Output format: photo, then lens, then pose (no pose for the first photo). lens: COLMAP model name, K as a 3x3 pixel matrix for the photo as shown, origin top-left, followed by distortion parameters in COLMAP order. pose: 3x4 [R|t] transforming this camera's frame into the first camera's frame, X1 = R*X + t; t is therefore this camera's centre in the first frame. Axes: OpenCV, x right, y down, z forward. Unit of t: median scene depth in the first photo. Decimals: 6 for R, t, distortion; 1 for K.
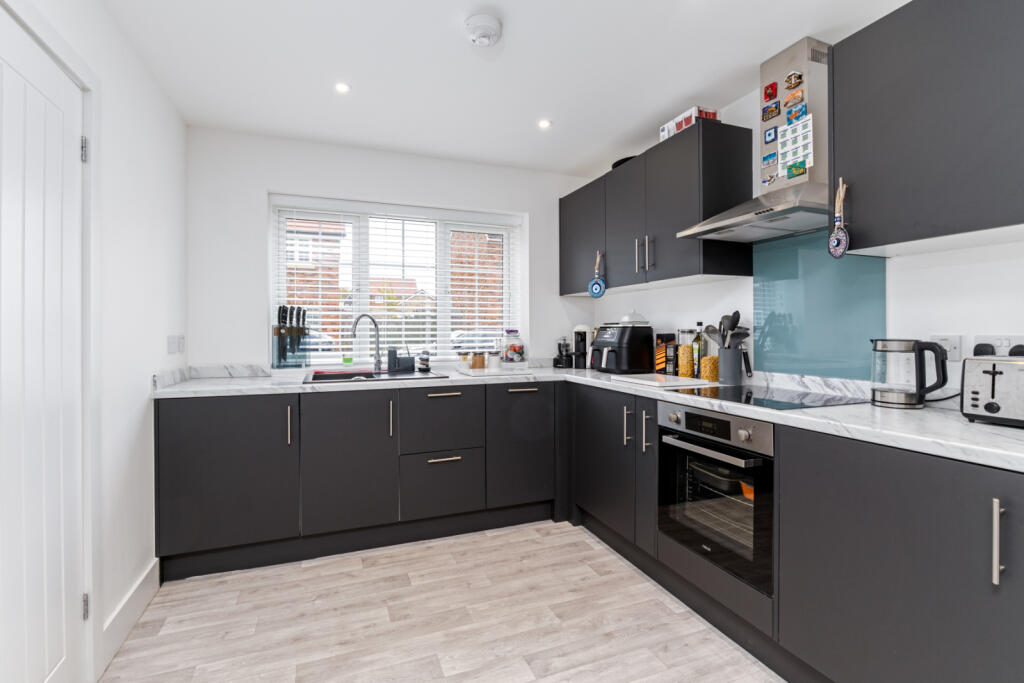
lens RADIAL K [[476.0, 0, 512.0], [0, 476.0, 335.8], [0, 0, 1]] dist [-0.002151, -0.000124]
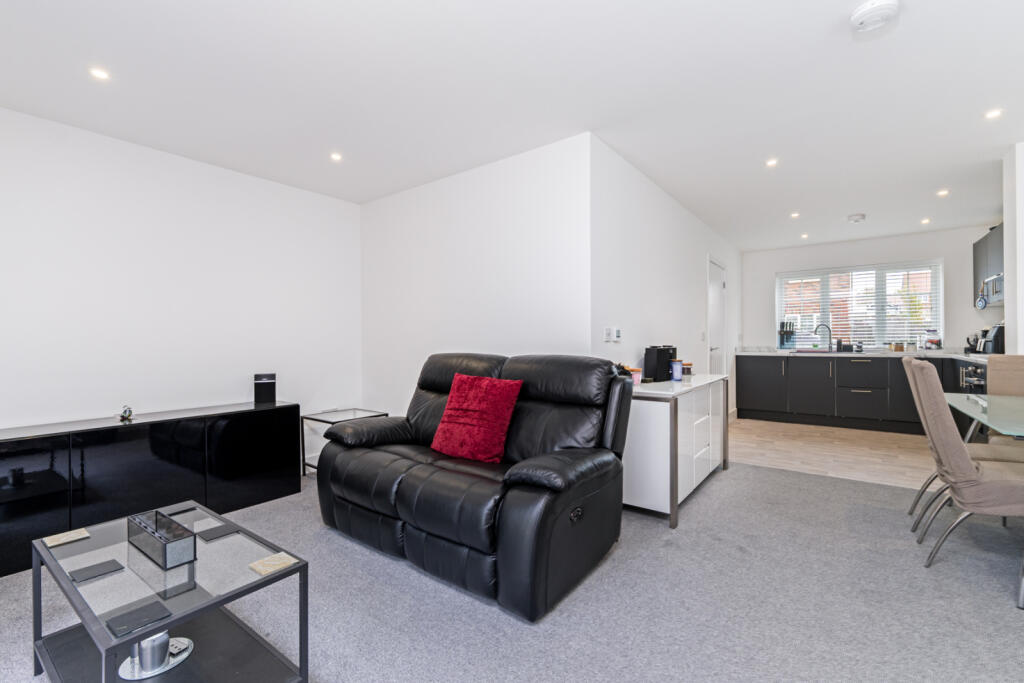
lens RADIAL K [[444.2, 0, 513.8], [0, 444.2, 344.8], [0, 0, 1]] dist [-0.001406, -0.000170]
pose [[0.537017, 0.004541, -0.843559, 0.594239], [-0.007015, 0.999975, 0.000918, 0.053738], [0.843542, 0.005425, 0.537035, -1.173406]]
